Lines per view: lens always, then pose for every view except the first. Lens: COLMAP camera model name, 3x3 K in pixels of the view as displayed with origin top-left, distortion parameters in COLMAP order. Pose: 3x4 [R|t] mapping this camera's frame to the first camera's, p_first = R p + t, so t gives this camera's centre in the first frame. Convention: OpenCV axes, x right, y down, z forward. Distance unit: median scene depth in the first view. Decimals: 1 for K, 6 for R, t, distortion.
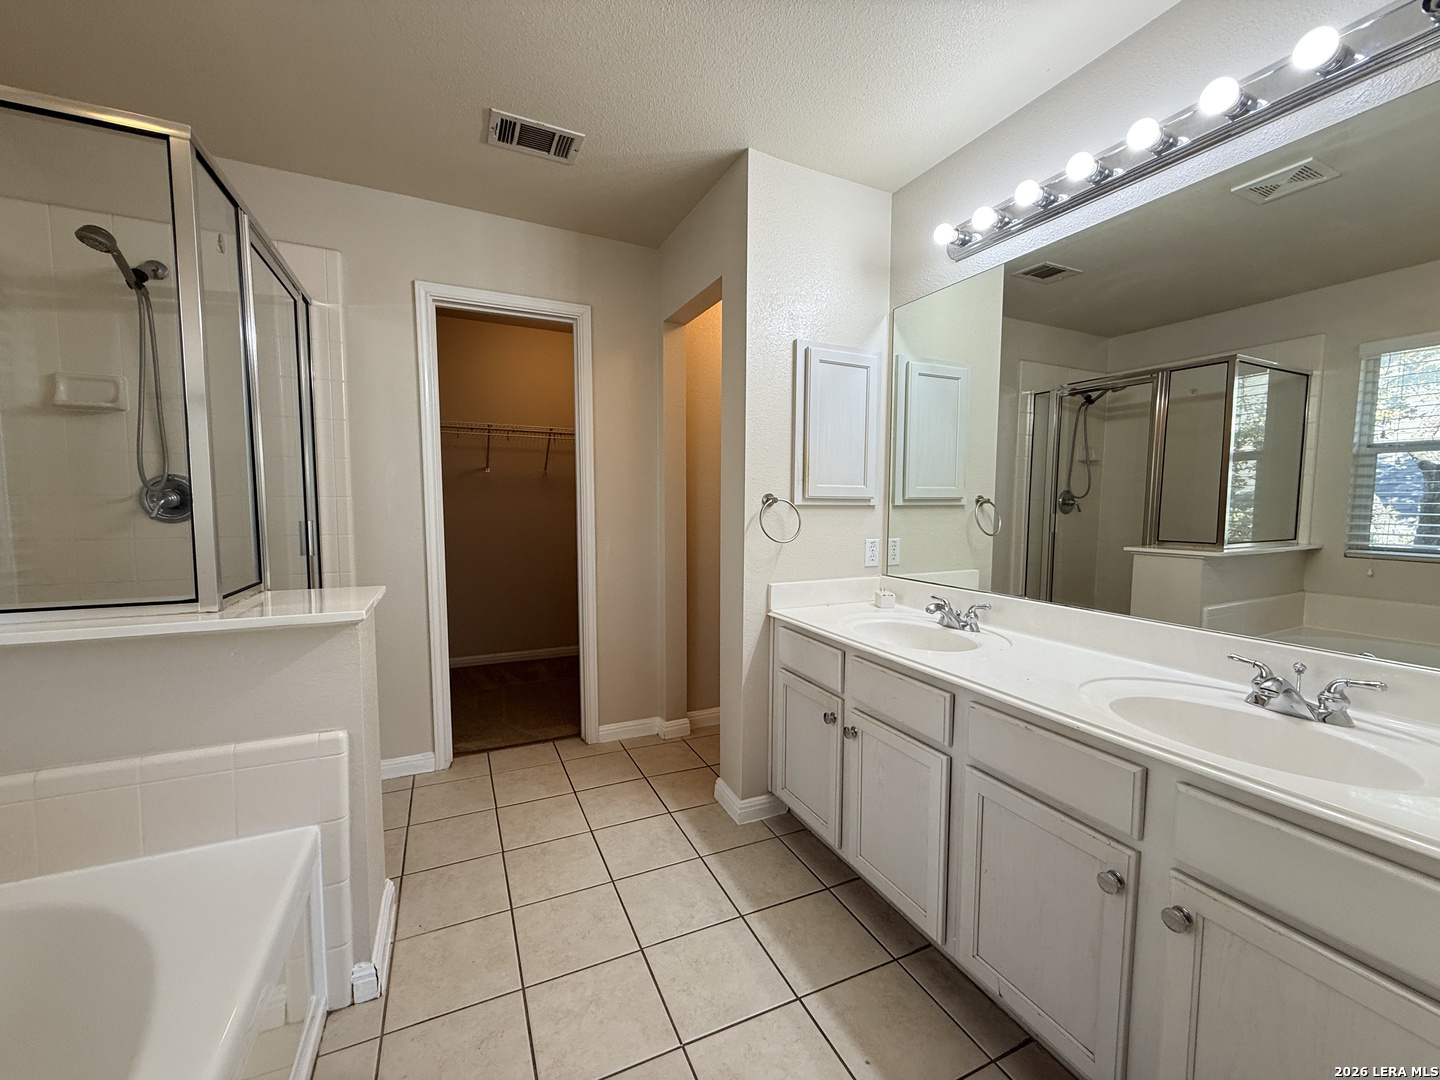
lens RADIAL K [[573.0, 0, 716.3], [0, 573.0, 541.3], [0, 0, 1]] dist [-0.000197, 0.000220]
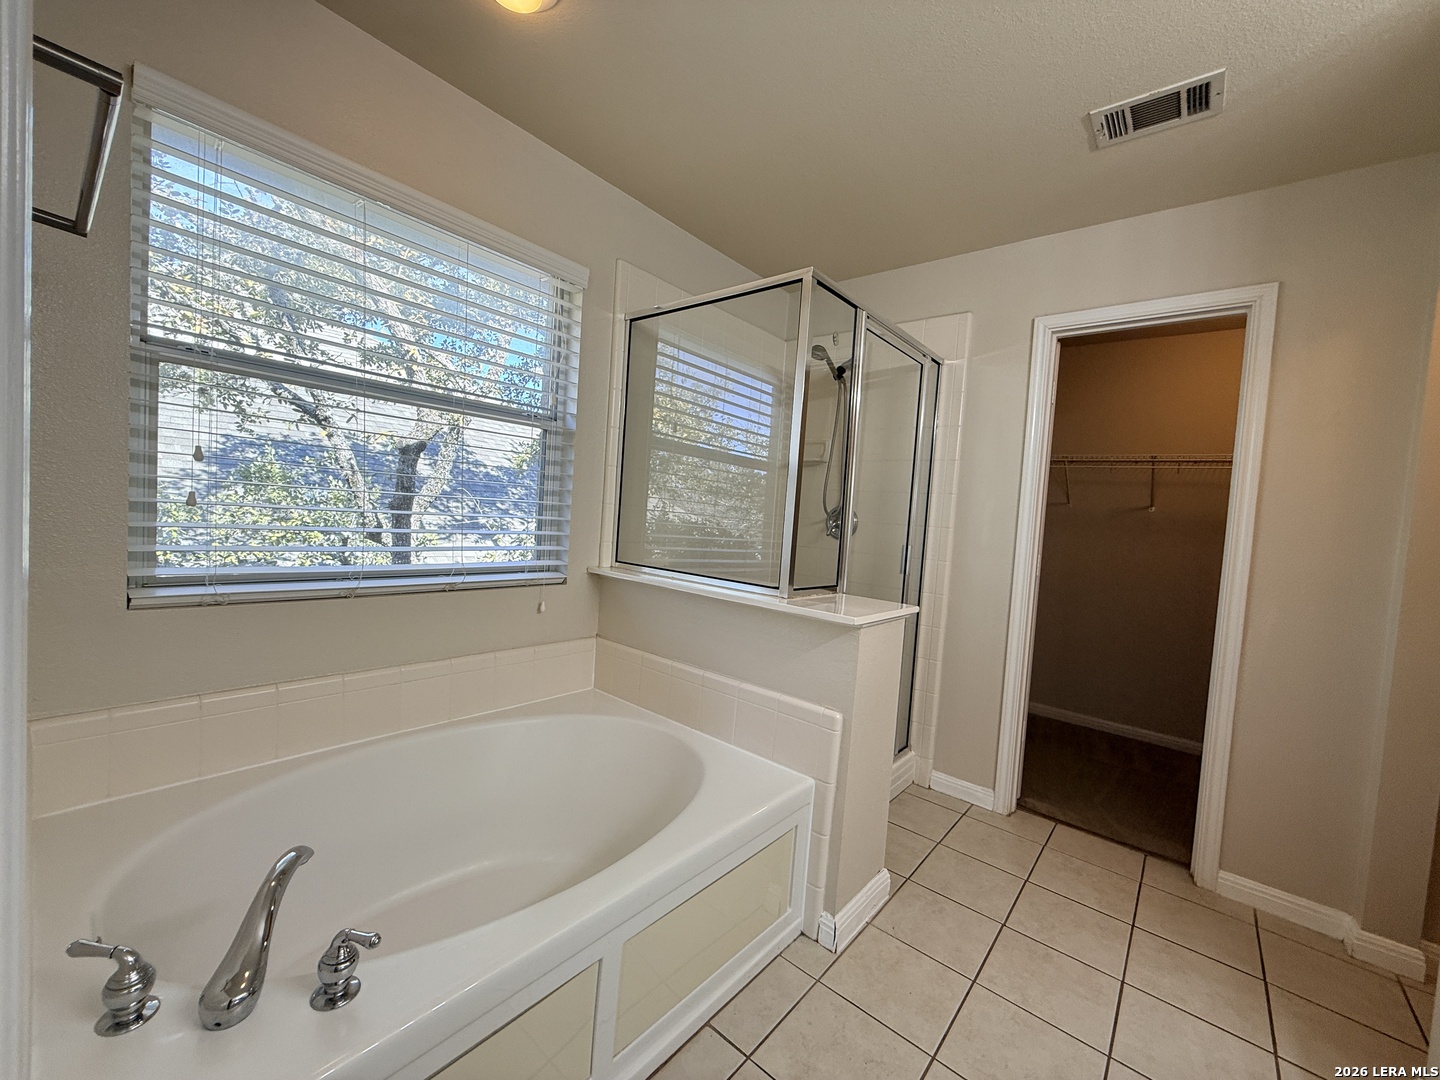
lens RADIAL K [[573.0, 0, 719.5], [0, 573.0, 541.1], [0, 0, 1]] dist [-0.000197, 0.000220]
pose [[0.421383, 0.069452, -0.904219, 0.173940], [-0.133032, 0.991011, 0.014123, -0.007860], [0.897072, 0.114339, 0.426835, 0.117268]]
